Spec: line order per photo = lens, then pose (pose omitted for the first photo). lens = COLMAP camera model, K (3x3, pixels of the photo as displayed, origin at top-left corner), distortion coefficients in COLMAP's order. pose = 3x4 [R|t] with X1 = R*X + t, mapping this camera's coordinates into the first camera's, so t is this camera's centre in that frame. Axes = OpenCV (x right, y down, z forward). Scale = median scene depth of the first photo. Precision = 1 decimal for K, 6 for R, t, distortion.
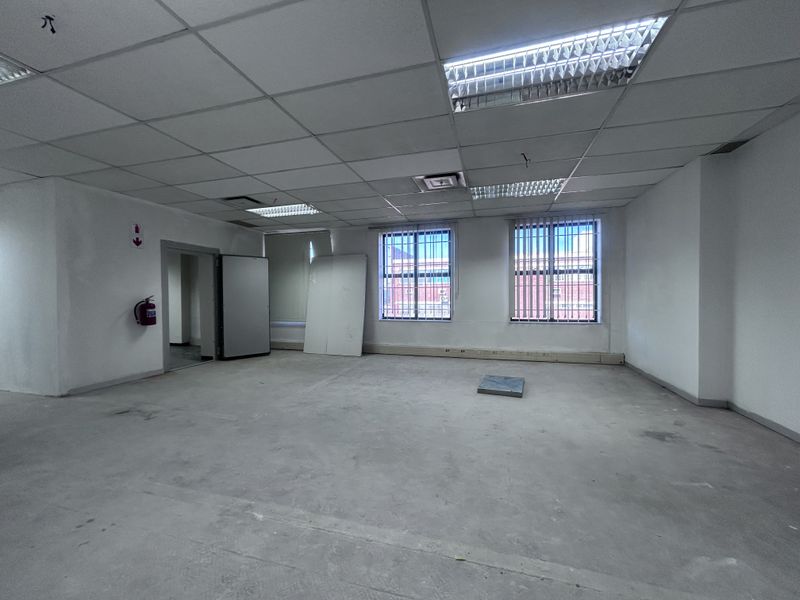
lens RADIAL K [[324.0, 0, 397.3], [0, 324.0, 299.7], [0, 0, 1]] dist [0.002165, 0.000016]
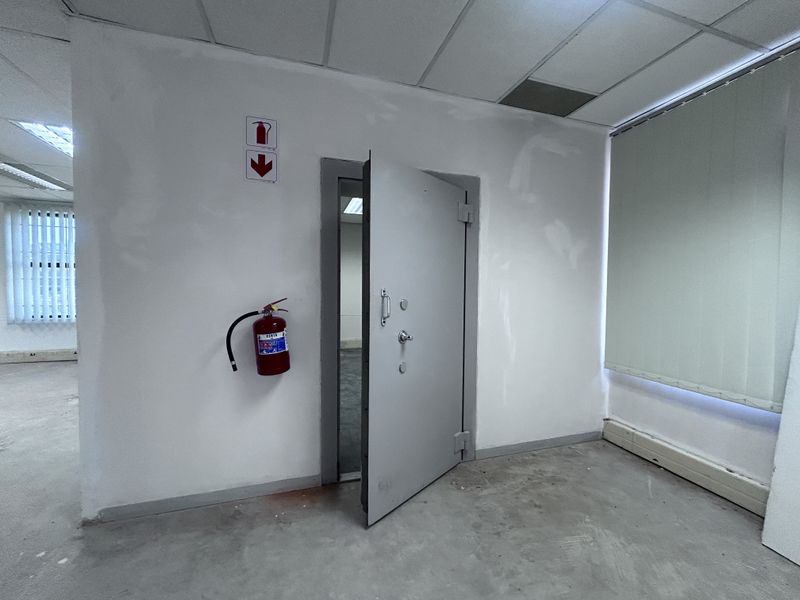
lens RADIAL K [[324.0, 0, 394.4], [0, 324.0, 297.5], [0, 0, 1]] dist [0.002165, 0.000016]
pose [[0.561866, 0.039023, -0.826308, -0.360679], [-0.018378, 0.999229, 0.034692, -0.029262], [0.827024, -0.004306, 0.562150, 0.899725]]
